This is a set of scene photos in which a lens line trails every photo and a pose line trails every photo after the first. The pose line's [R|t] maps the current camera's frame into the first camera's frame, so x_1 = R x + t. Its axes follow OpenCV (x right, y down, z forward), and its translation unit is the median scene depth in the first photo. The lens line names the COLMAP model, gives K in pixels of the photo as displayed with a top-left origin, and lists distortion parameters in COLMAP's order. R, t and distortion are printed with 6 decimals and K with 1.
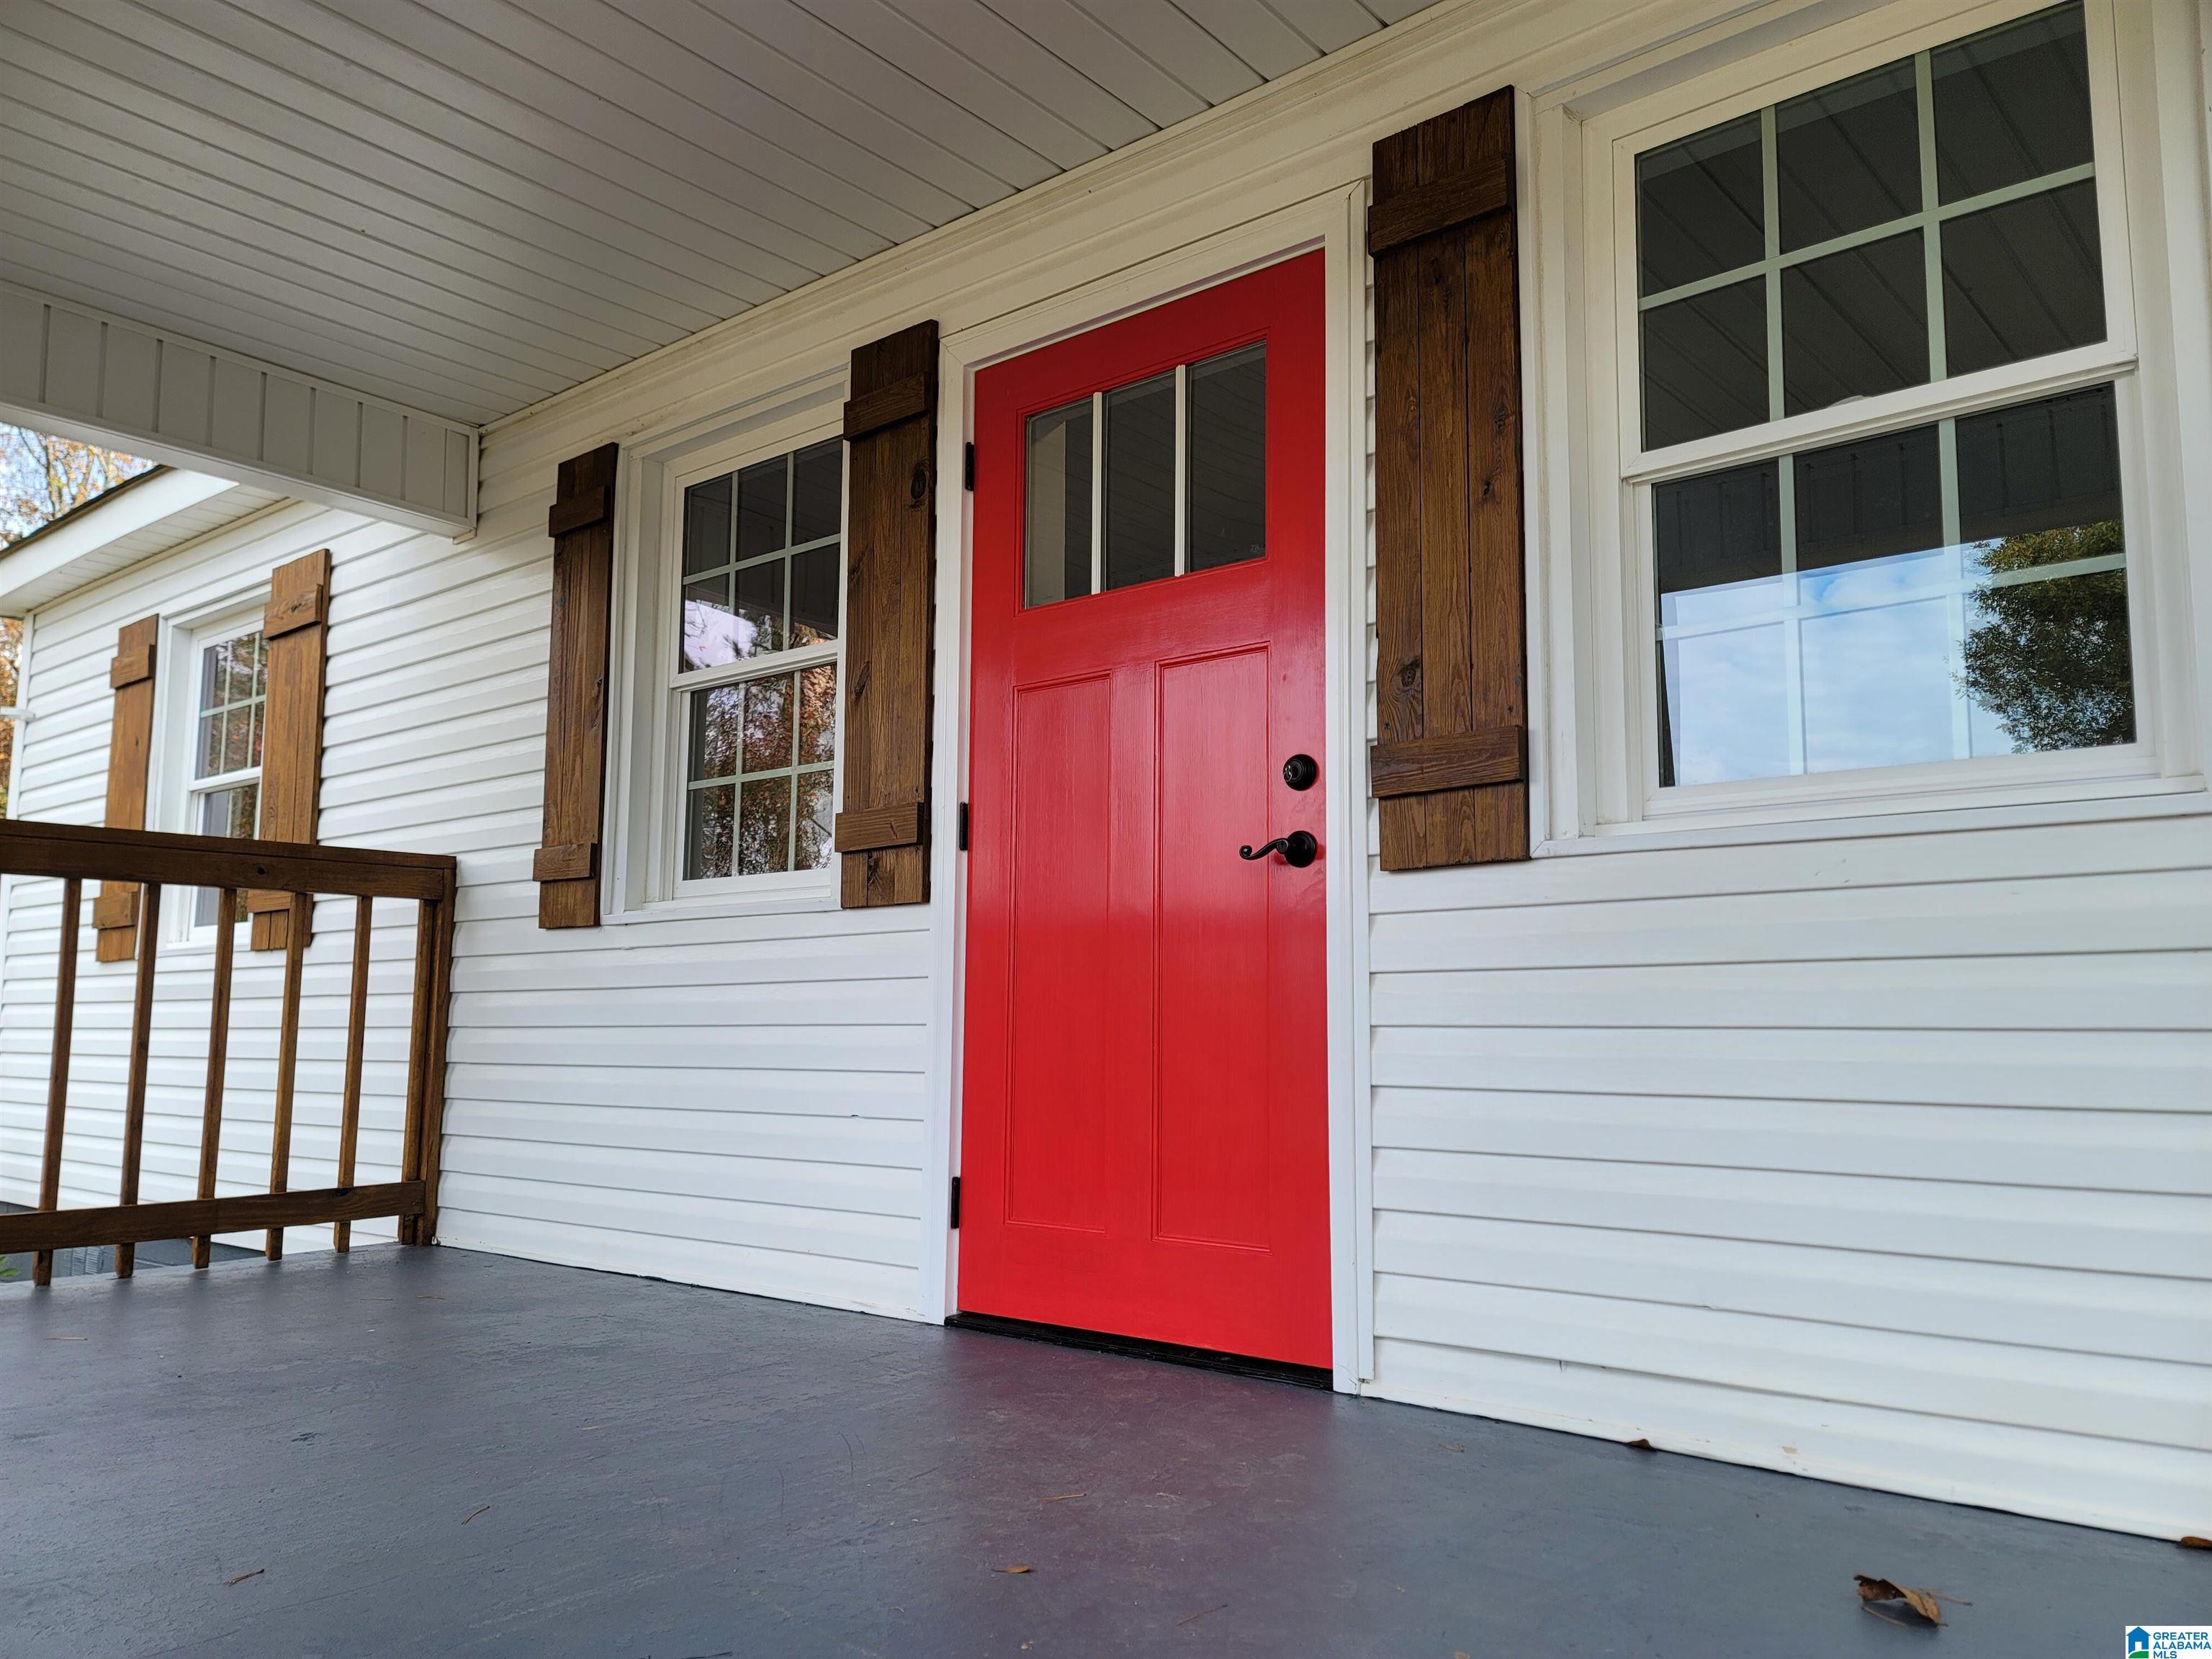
lens RADIAL K [[1605.7, 0, 1100.7], [0, 1605.7, 833.8], [0, 0, 1]] dist [0.109928, -0.096997]
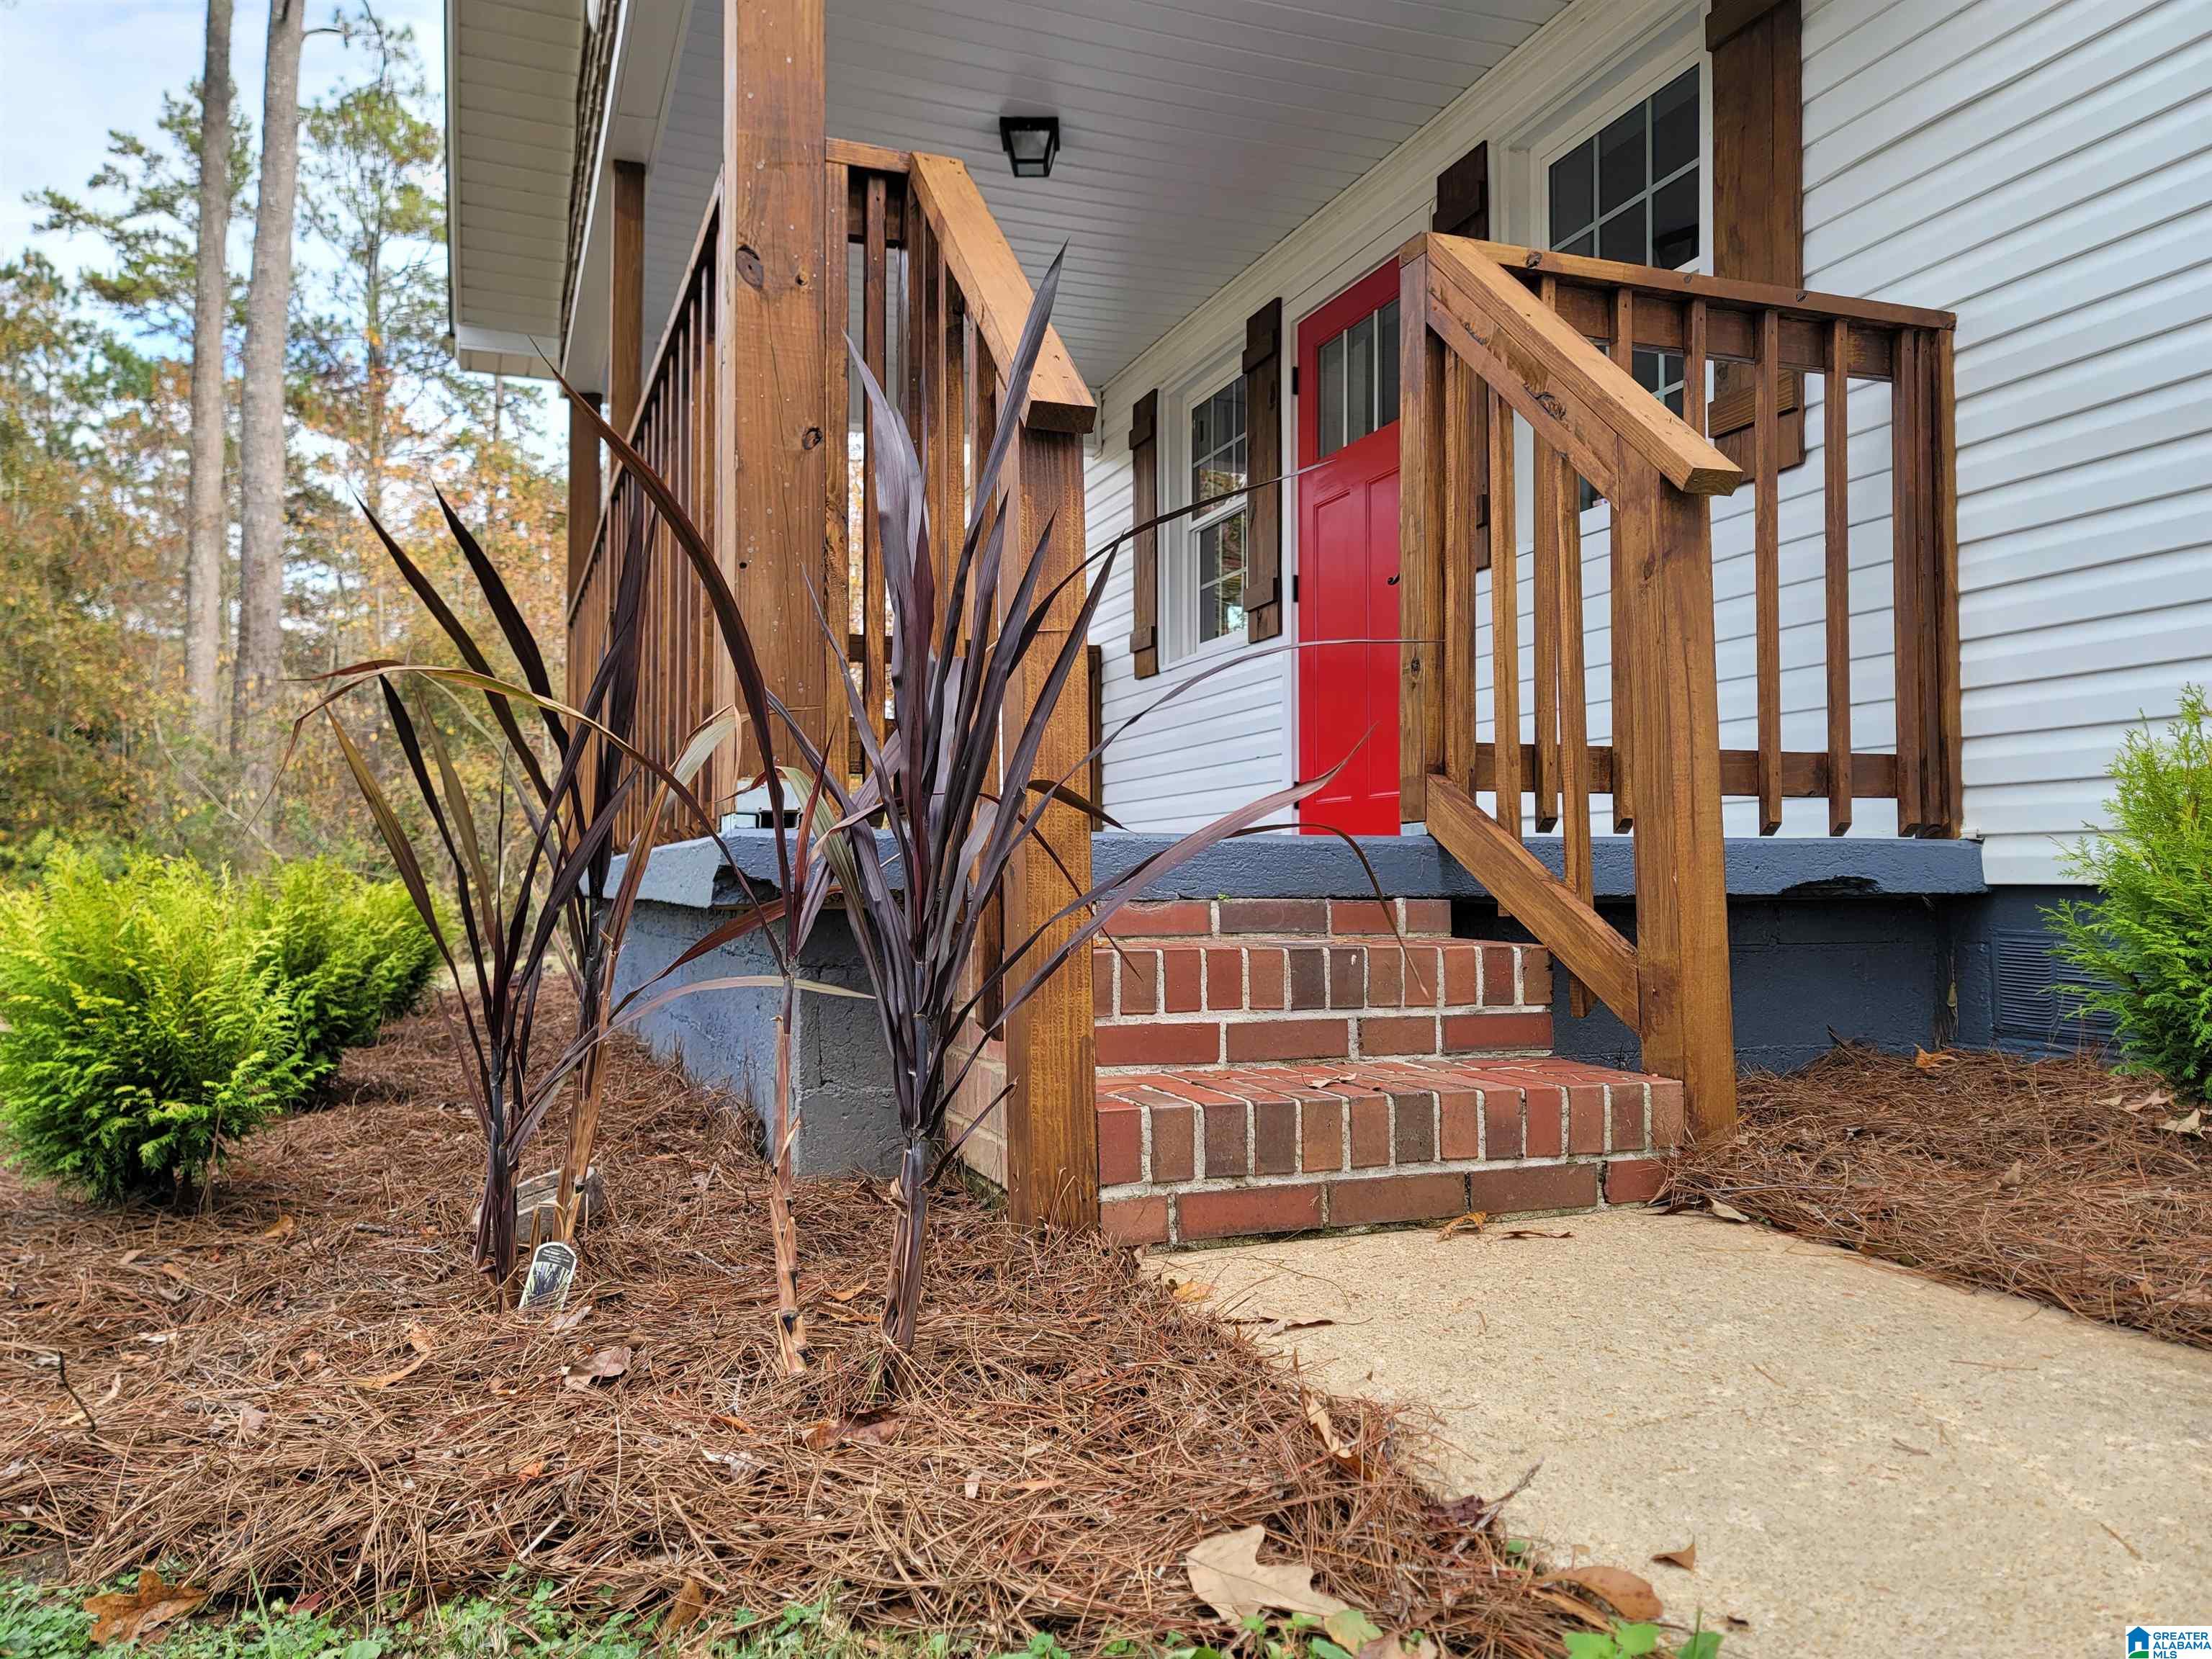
lens RADIAL K [[1605.7, 0, 1100.7], [0, 1605.7, 833.8], [0, 0, 1]] dist [0.109928, -0.096997]
pose [[0.872554, -0.016342, -0.488244, 0.489838], [0.058481, 0.995747, 0.071185, 0.103861], [0.485004, -0.090666, 0.869799, -0.564060]]
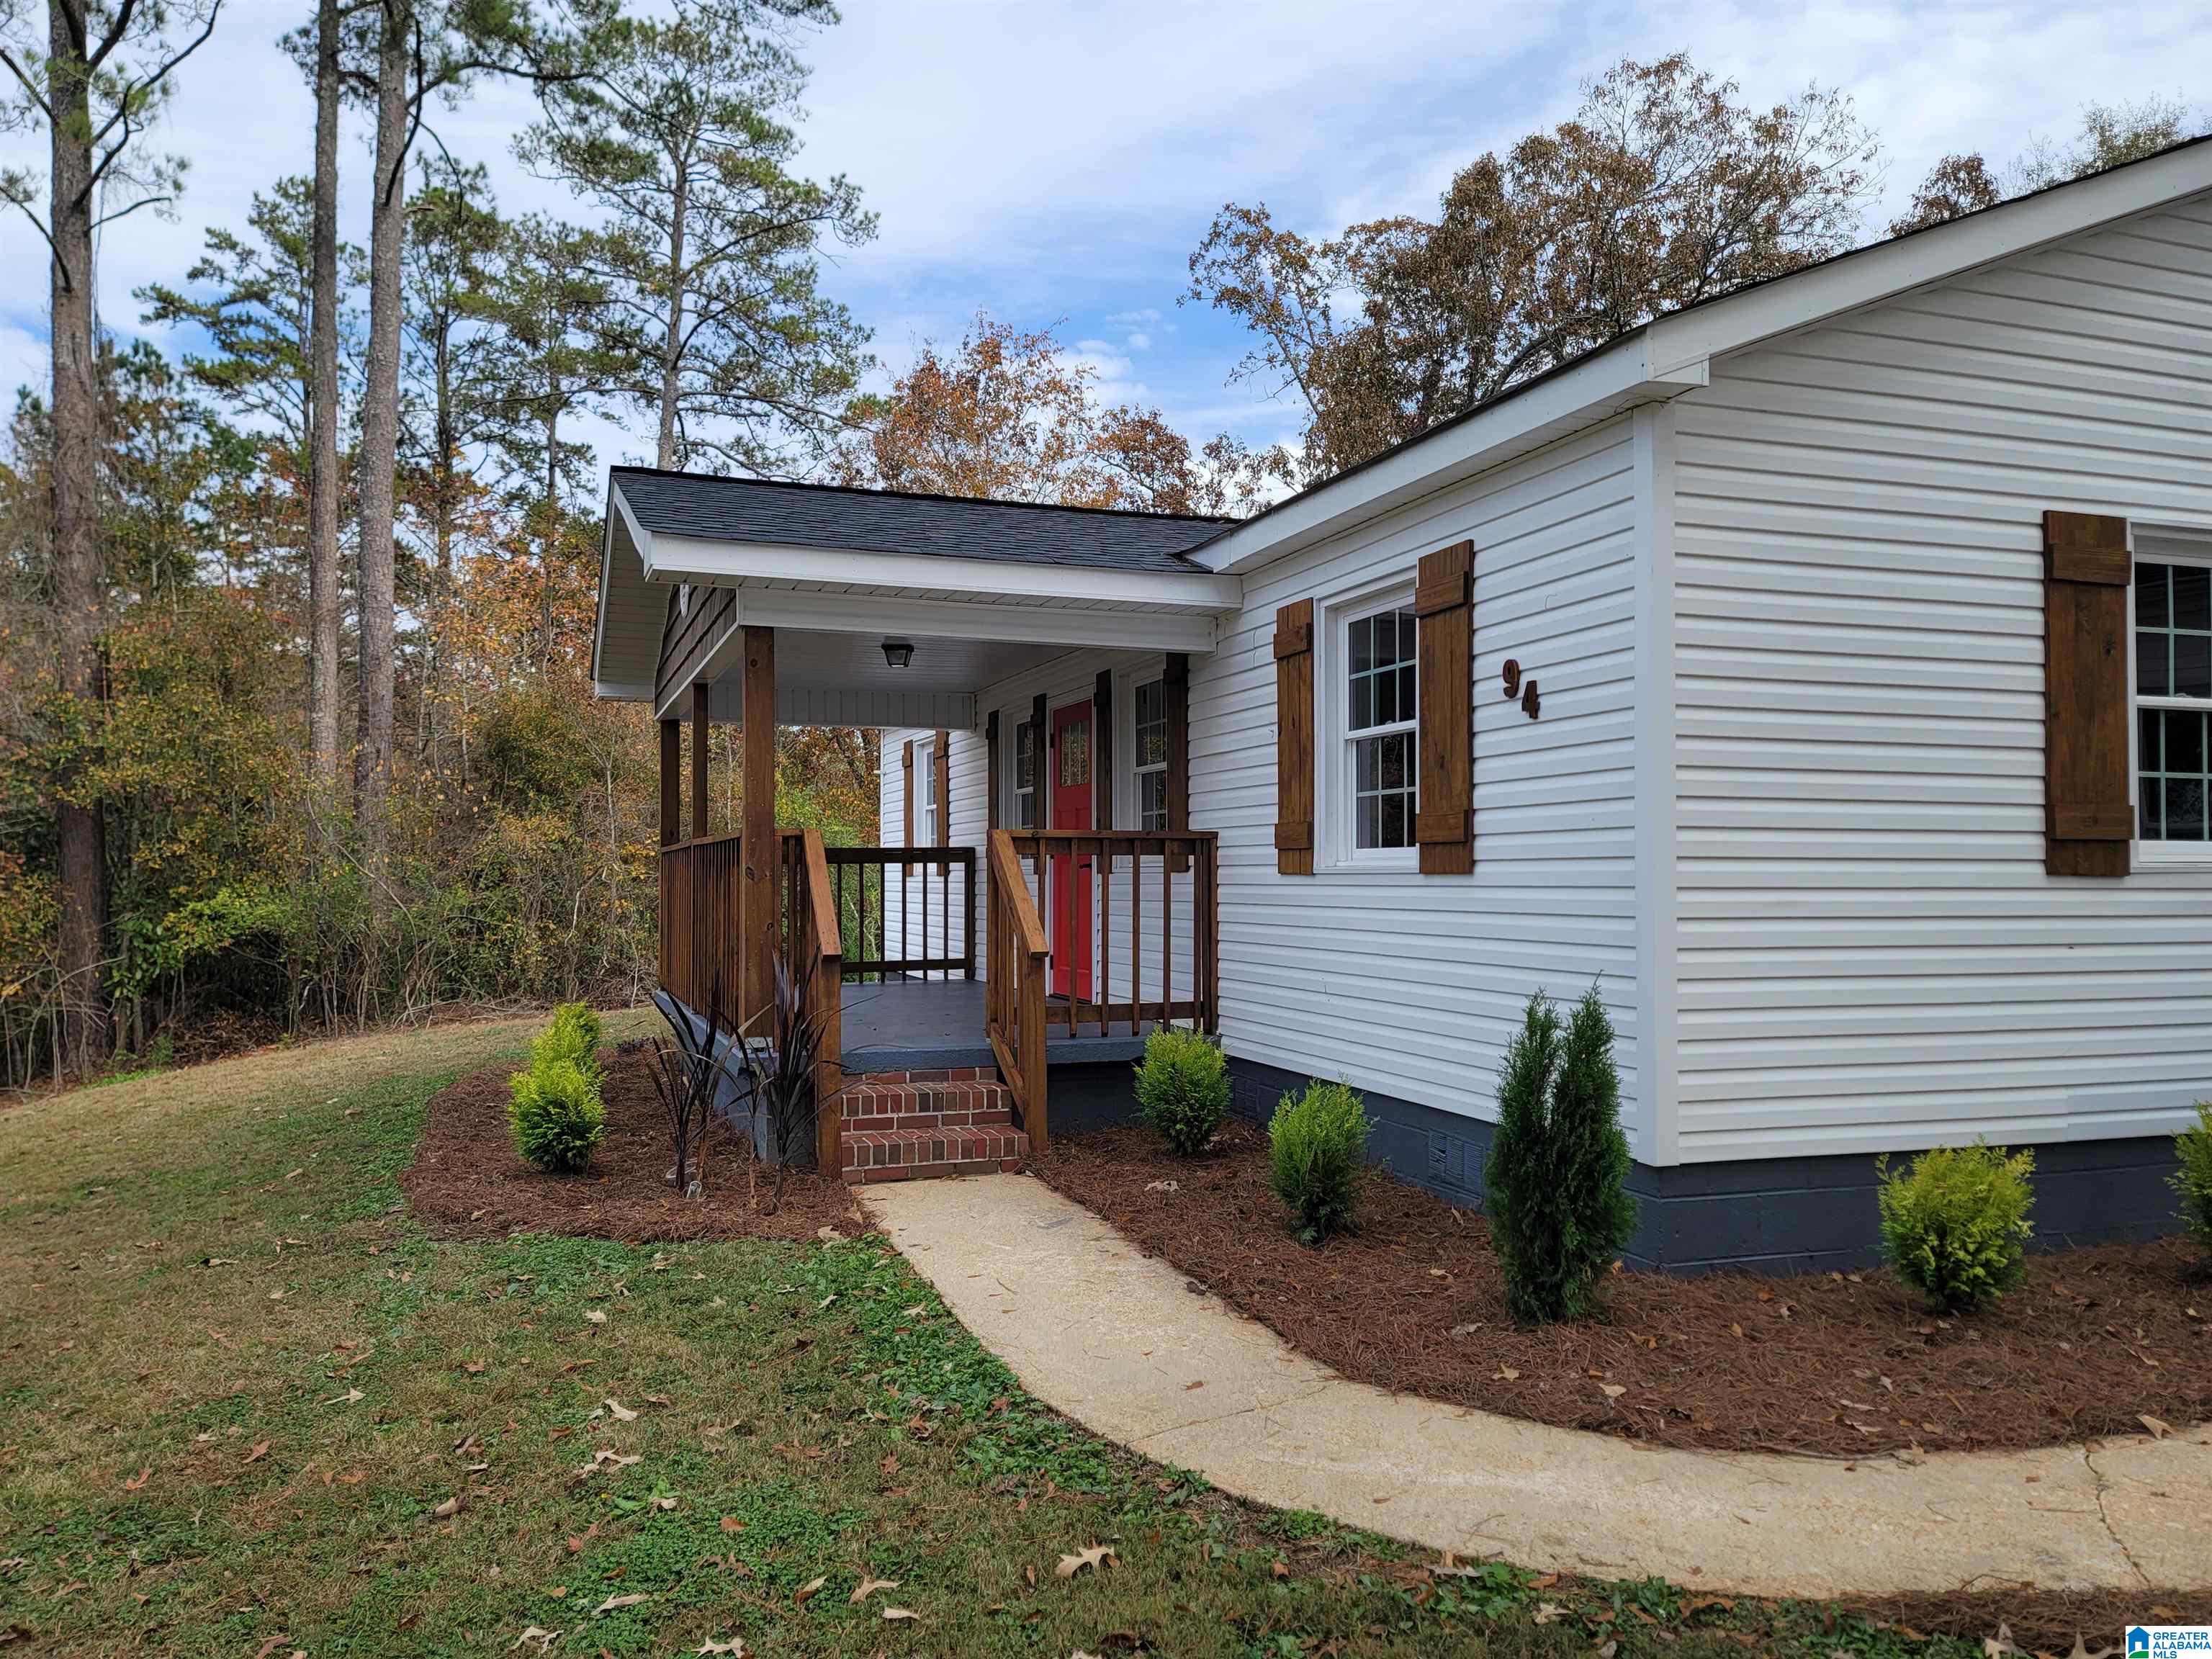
lens RADIAL K [[1600.7, 0, 1104.5], [0, 1600.7, 858.1], [0, 0, 1]] dist [0.048694, -0.003859]
pose [[0.864176, -0.007768, -0.503129, 1.376832], [0.060300, 0.994274, 0.088221, -0.226968], [0.499563, -0.106577, 0.859696, -1.474943]]
